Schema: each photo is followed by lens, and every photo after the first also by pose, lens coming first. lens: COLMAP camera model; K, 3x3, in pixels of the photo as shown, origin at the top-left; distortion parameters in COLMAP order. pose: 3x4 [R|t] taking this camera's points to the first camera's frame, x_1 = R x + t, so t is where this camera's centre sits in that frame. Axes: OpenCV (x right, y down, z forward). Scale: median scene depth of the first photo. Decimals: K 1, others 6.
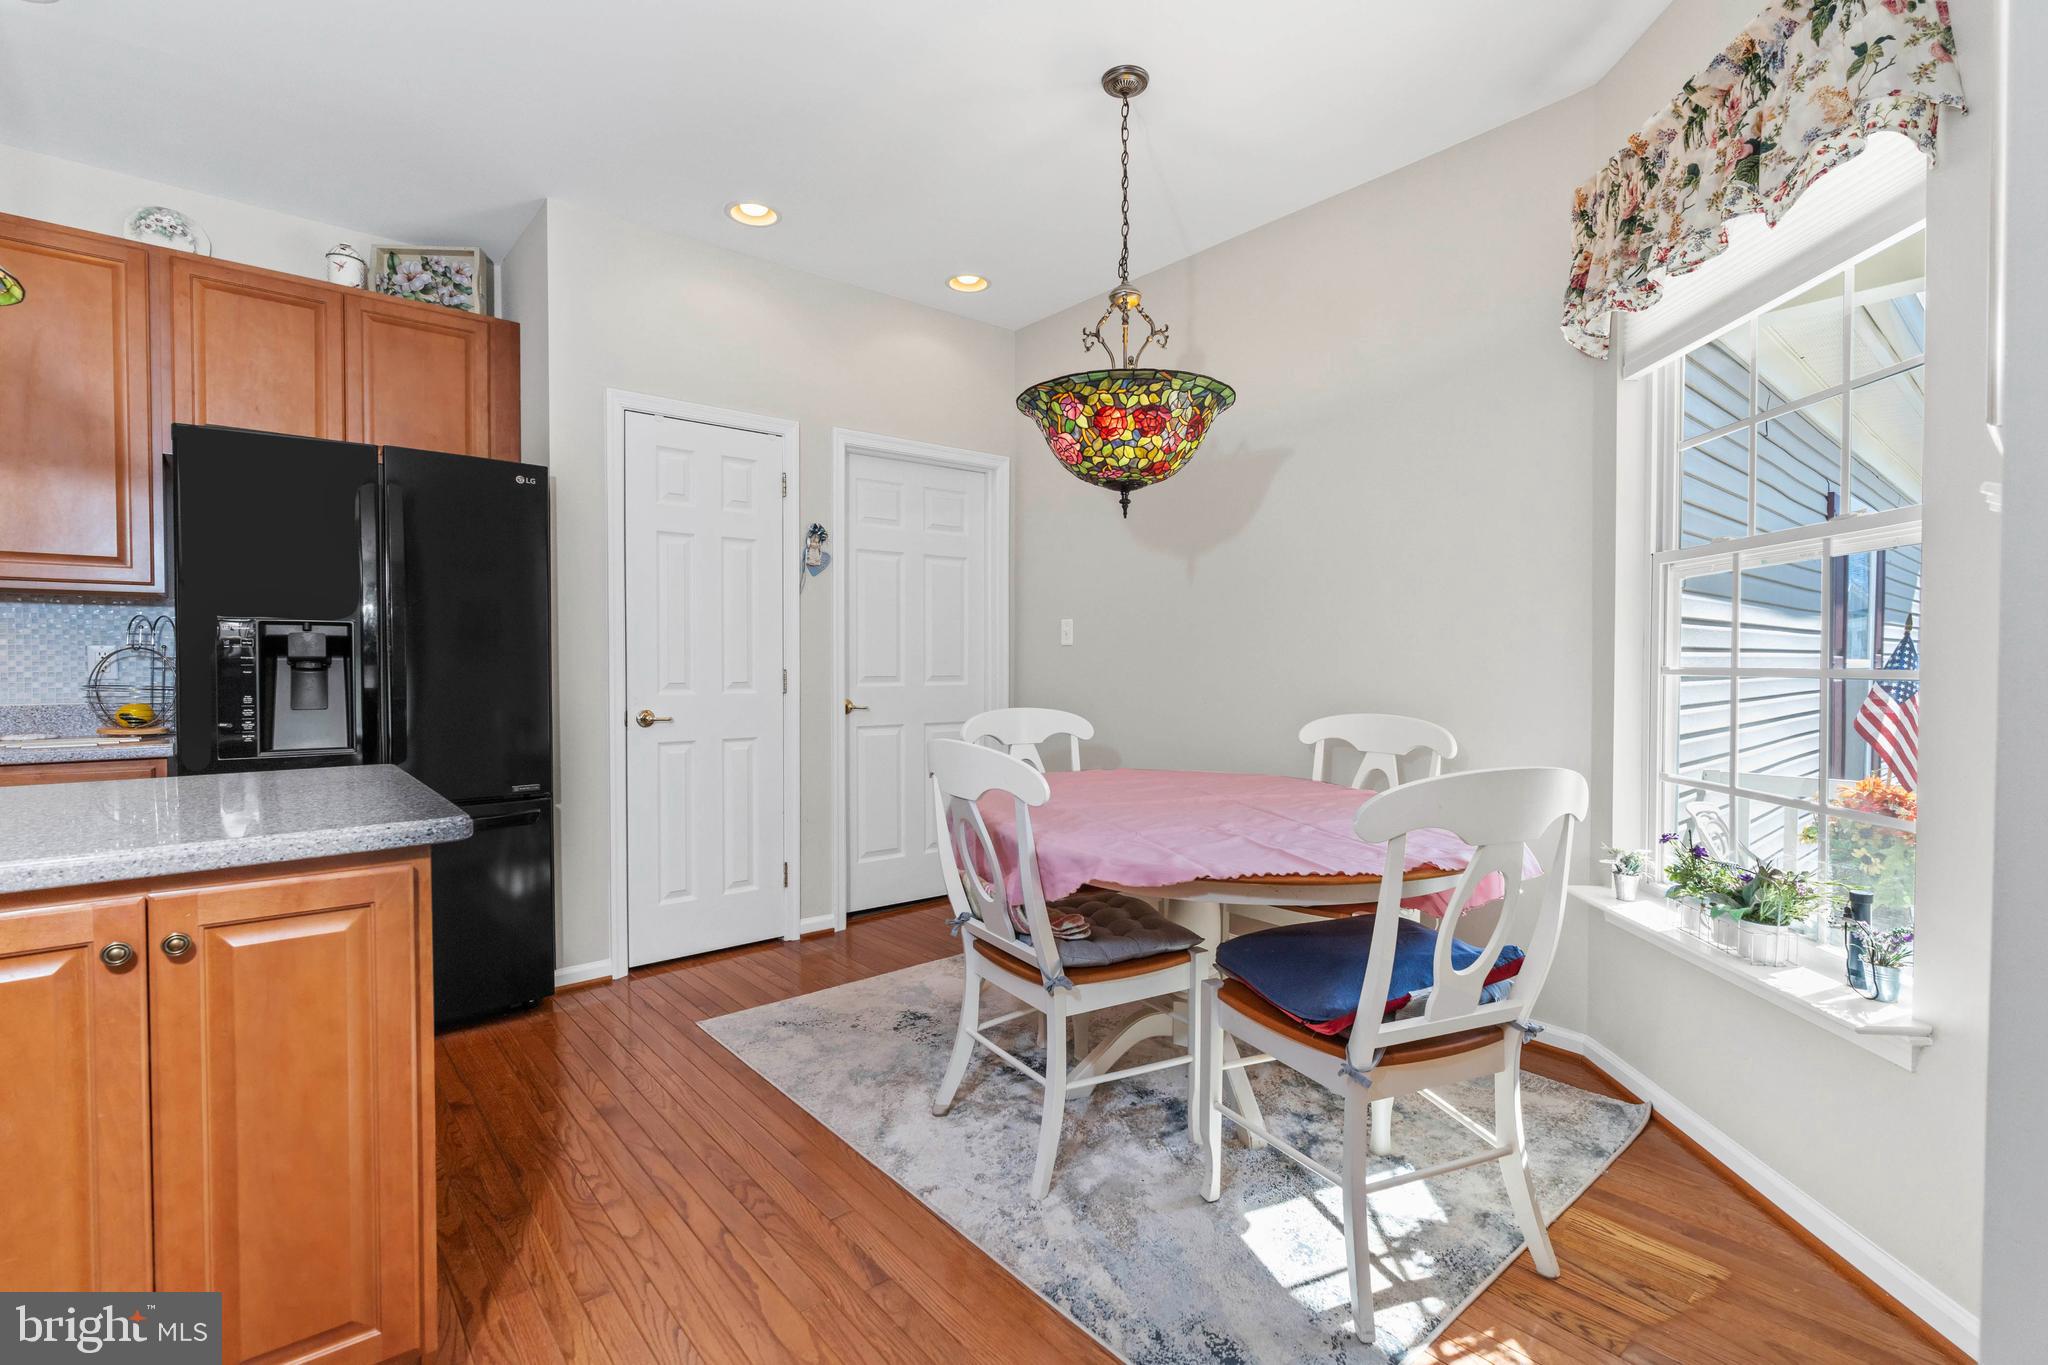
lens RADIAL K [[928.9, 0, 1023.1], [0, 928.9, 679.2], [0, 0, 1]] dist [-0.001075, 0.000044]
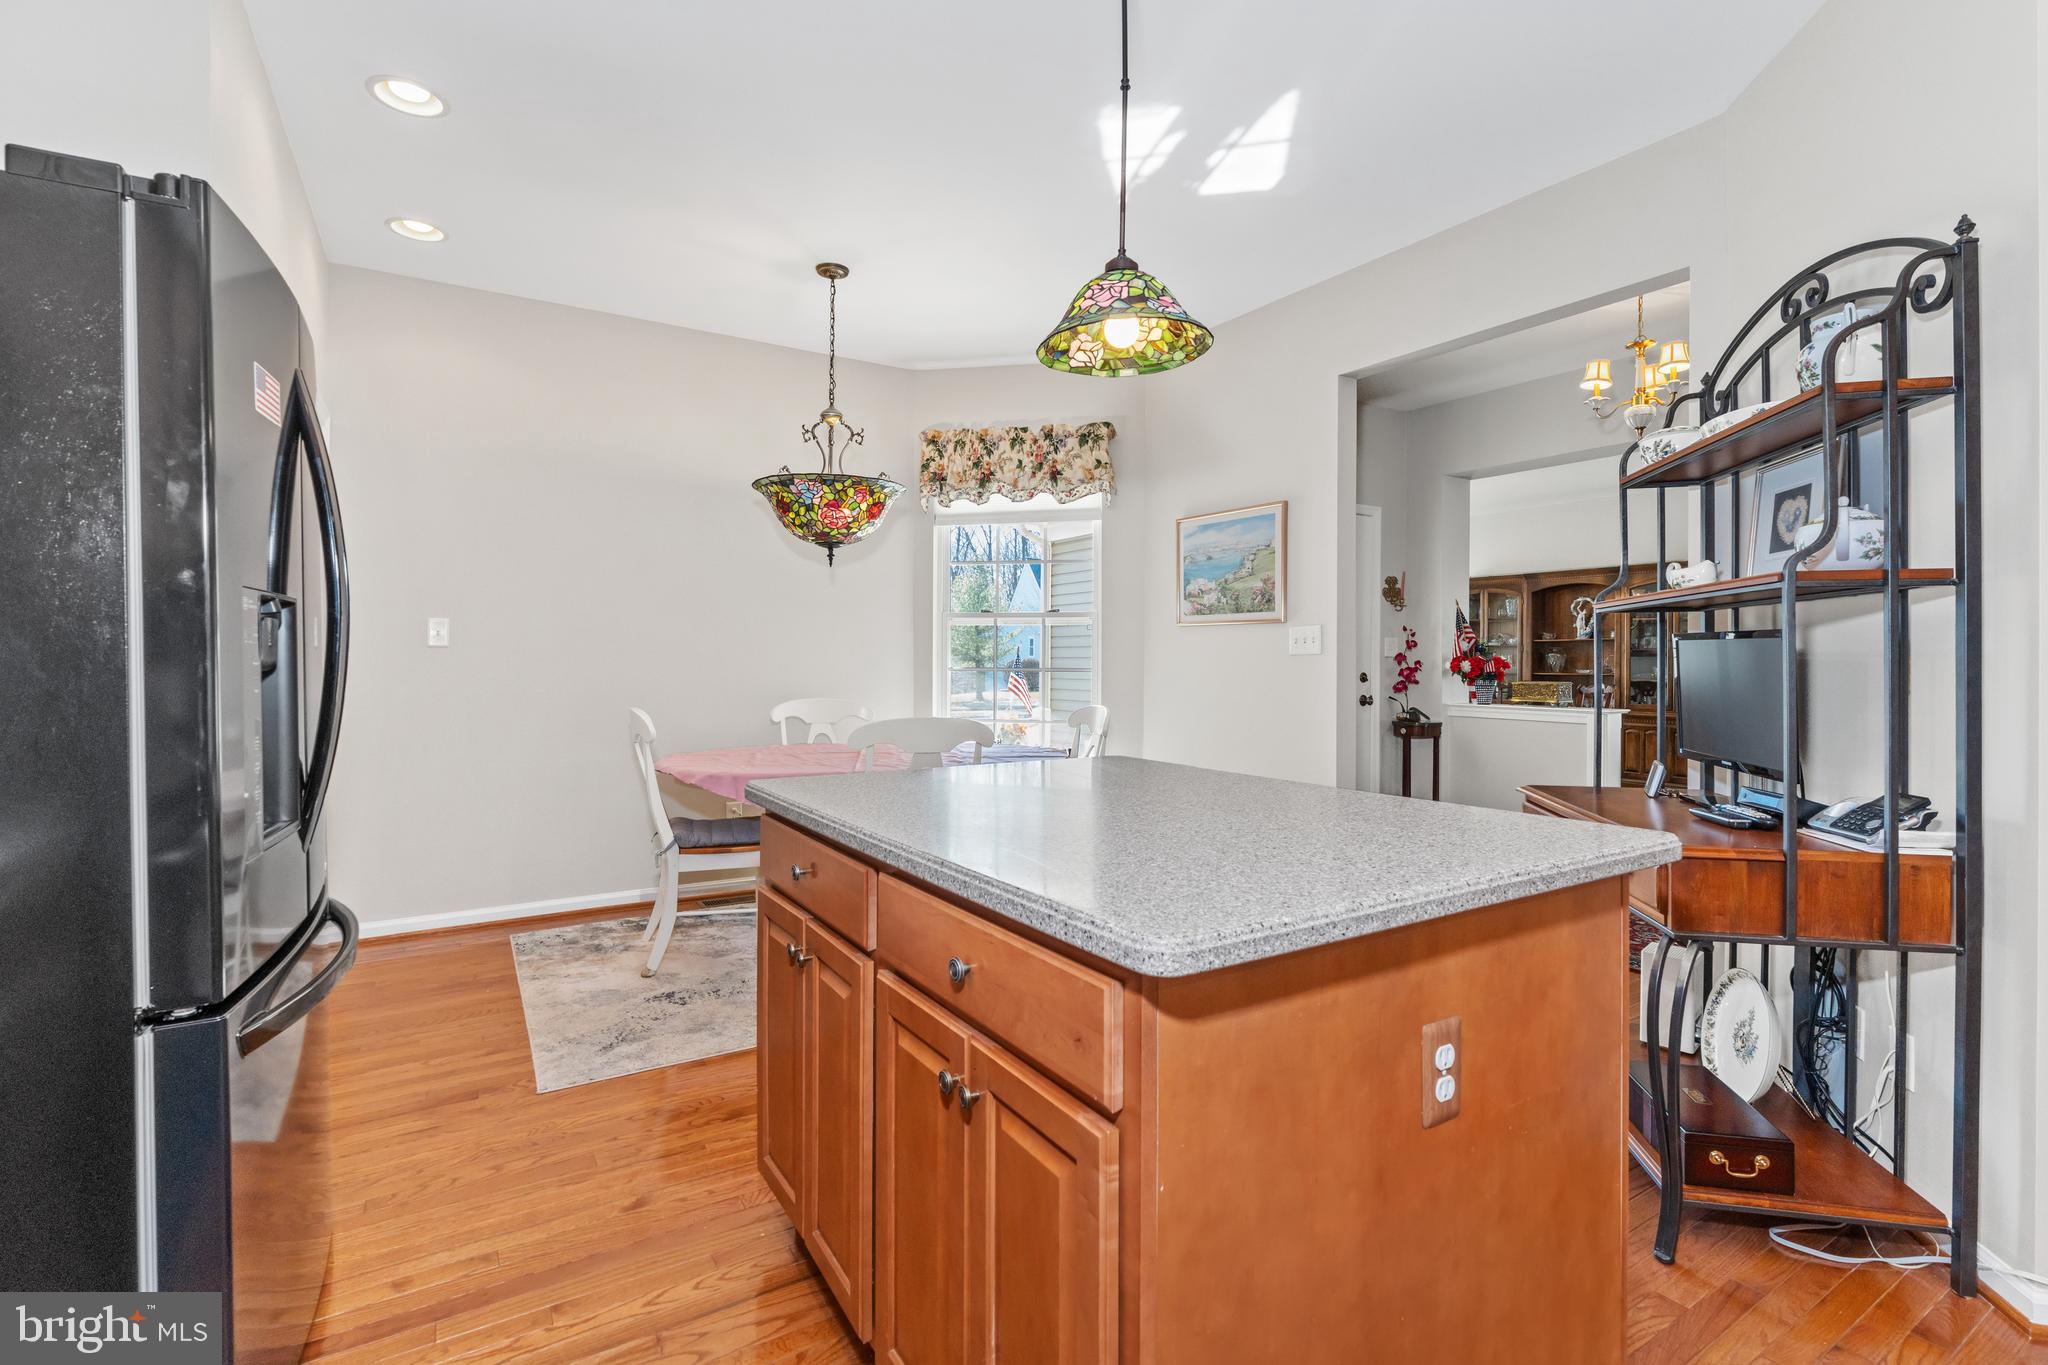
lens RADIAL K [[928.9, 0, 1019.9], [0, 928.9, 670.3], [0, 0, 1]] dist [-0.001075, 0.000044]
pose [[0.149035, -0.011663, 0.988763, -1.142962], [0.021906, 0.999724, 0.008490, -0.014954], [-0.988589, 0.020394, 0.149249, 0.435618]]
